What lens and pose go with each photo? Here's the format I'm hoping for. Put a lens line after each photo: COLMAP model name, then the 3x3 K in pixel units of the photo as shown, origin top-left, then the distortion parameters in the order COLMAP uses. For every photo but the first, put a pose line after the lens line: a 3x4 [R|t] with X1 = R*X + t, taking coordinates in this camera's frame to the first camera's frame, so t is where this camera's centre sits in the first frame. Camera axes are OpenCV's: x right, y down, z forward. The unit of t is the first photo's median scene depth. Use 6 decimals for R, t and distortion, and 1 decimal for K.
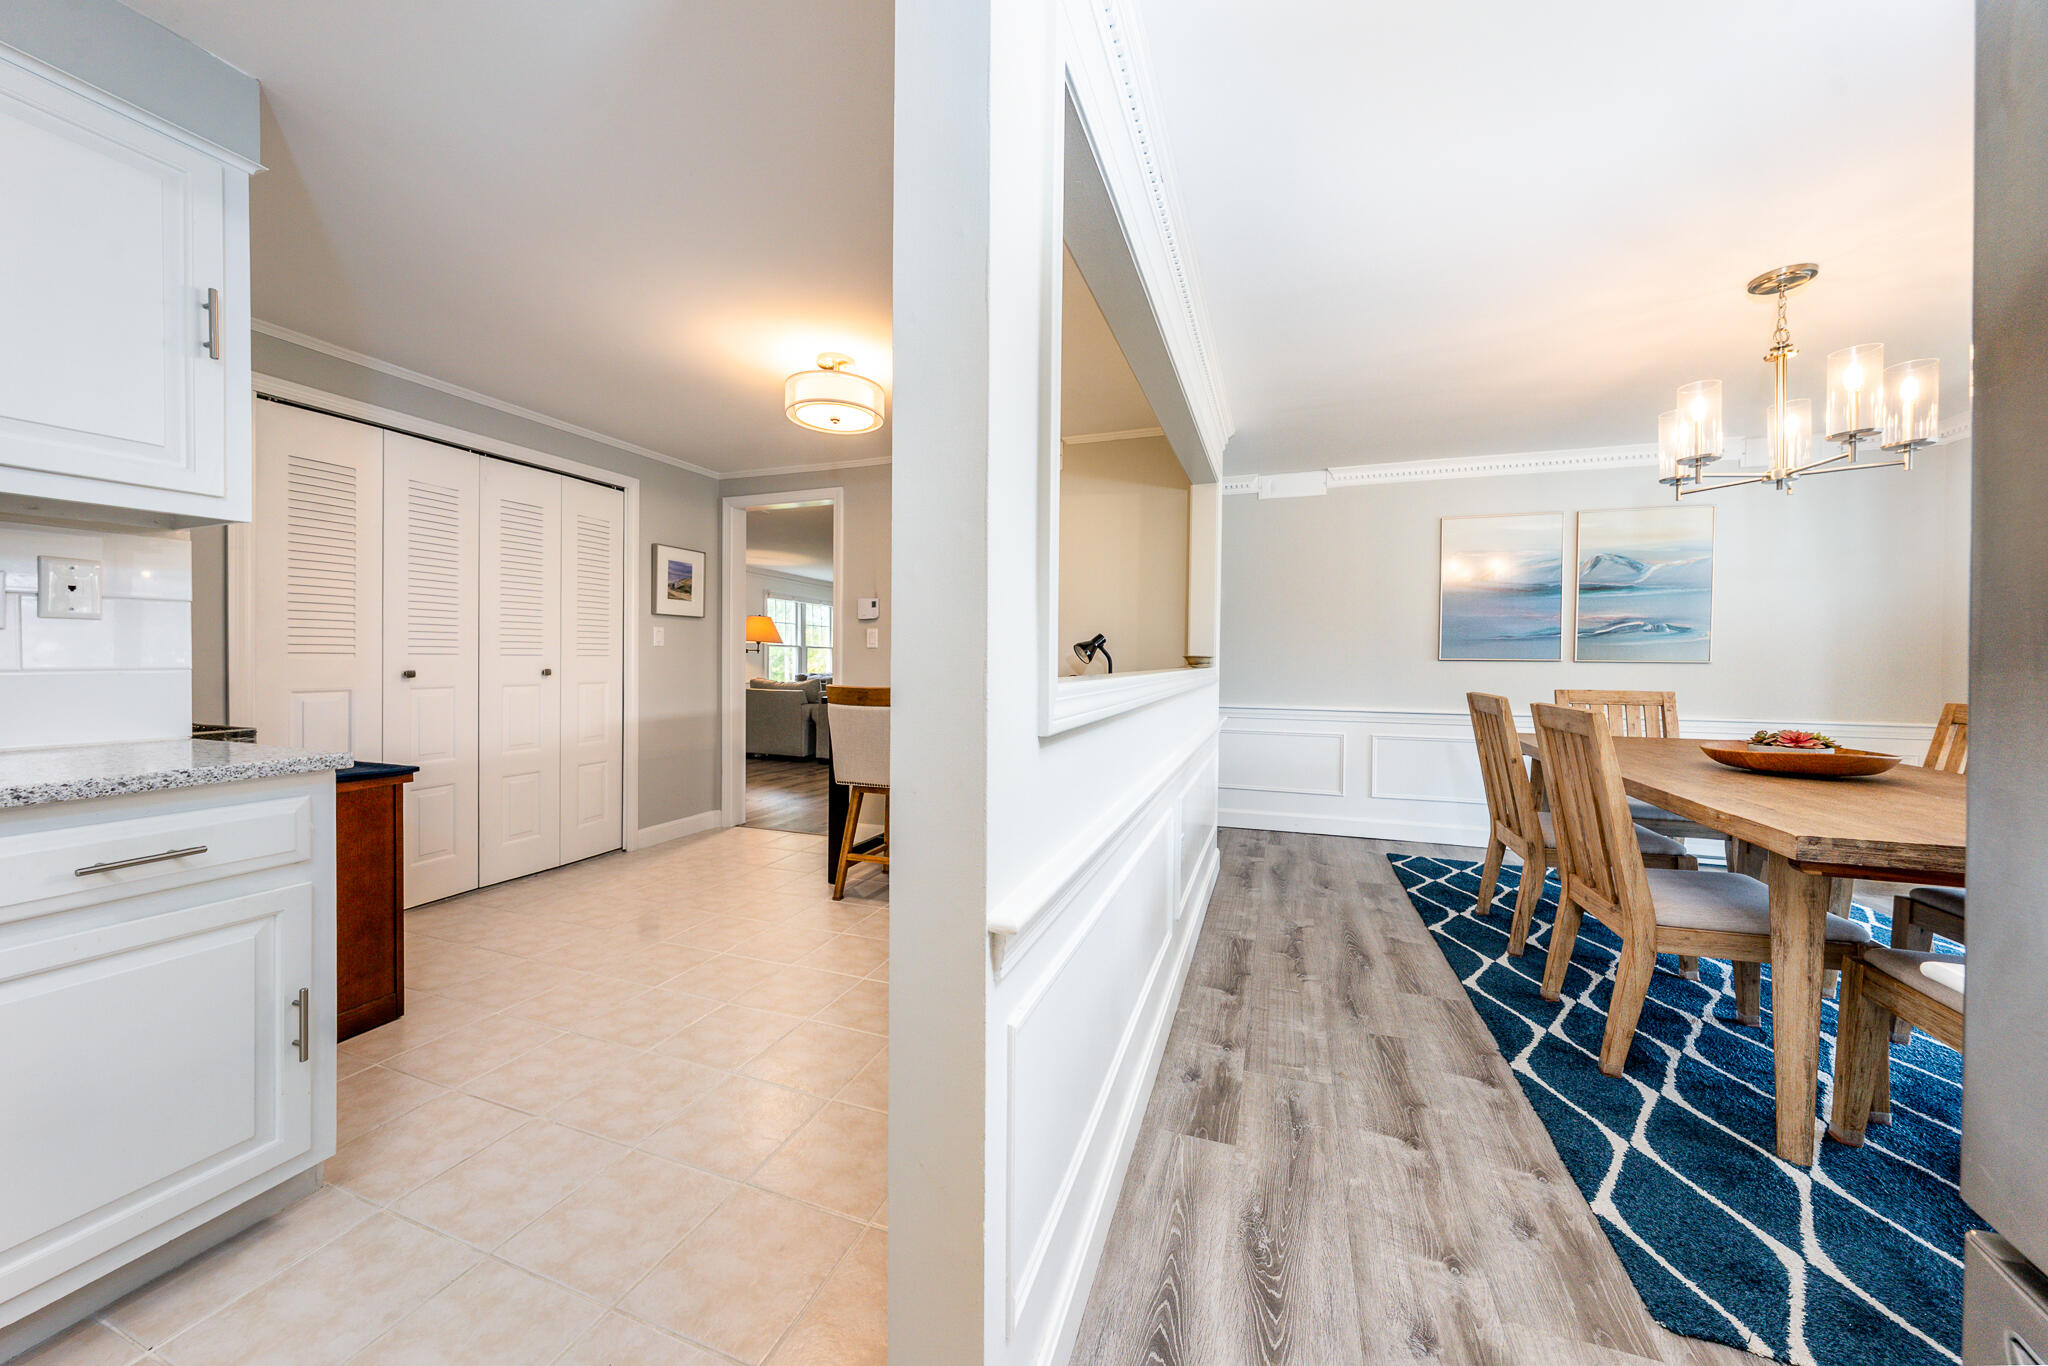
lens RADIAL K [[706.2, 0, 1016.5], [0, 706.2, 666.8], [0, 0, 1]] dist [-0.004352, 0.000406]
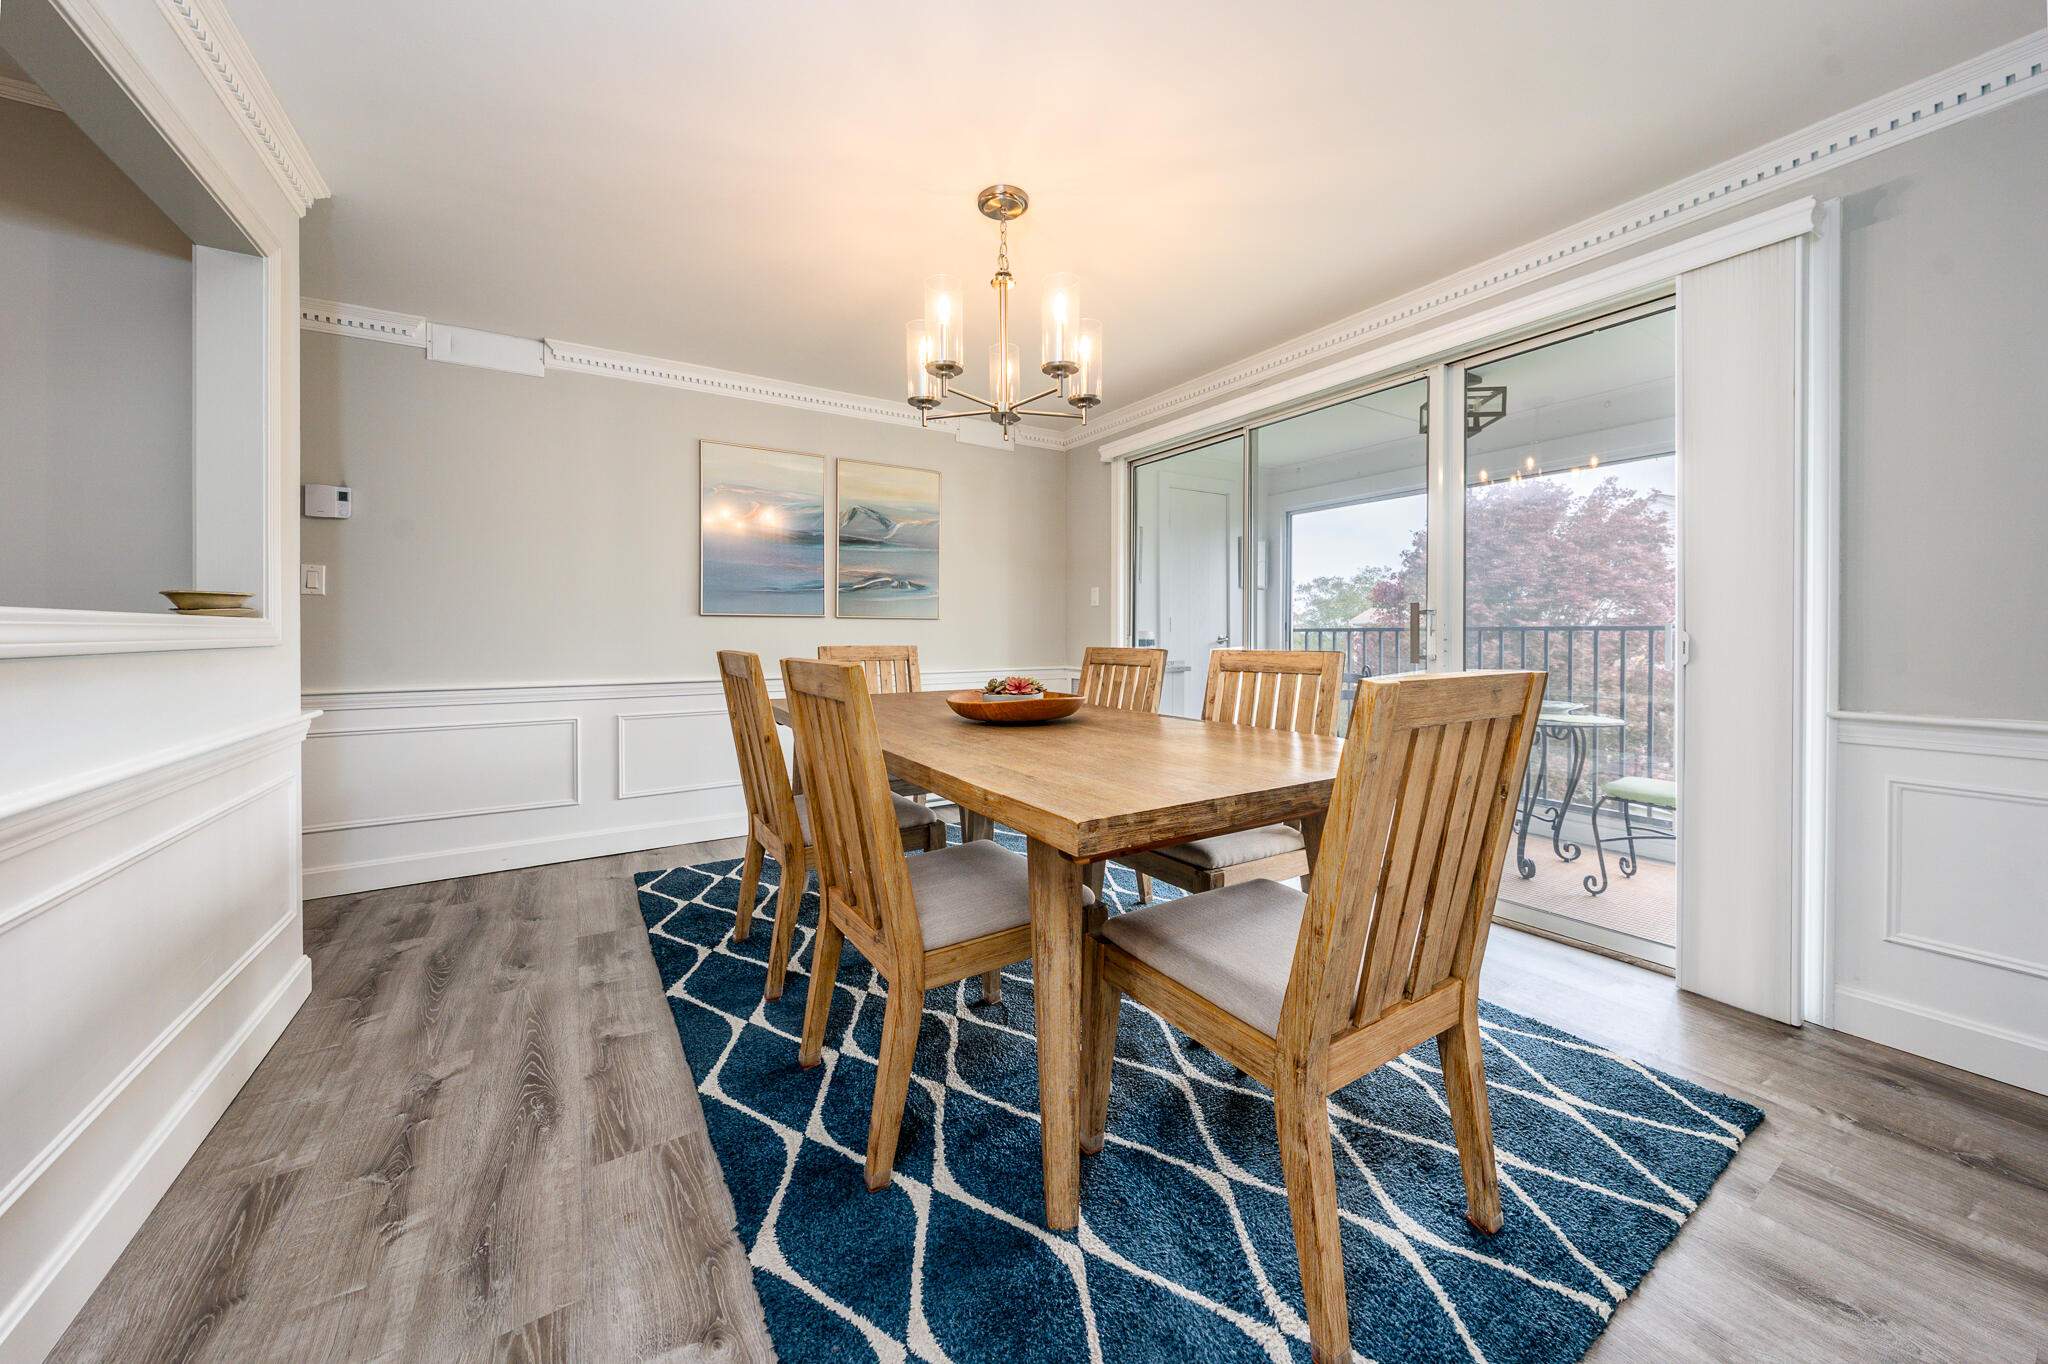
lens RADIAL K [[706.2, 0, 1010.3], [0, 706.2, 635.7], [0, 0, 1]] dist [-0.004352, 0.000406]
pose [[0.618571, -0.010499, 0.785659, 0.282617], [0.014422, 0.999894, 0.002007, 0.026813], [-0.785597, 0.010089, 0.618657, 0.339226]]
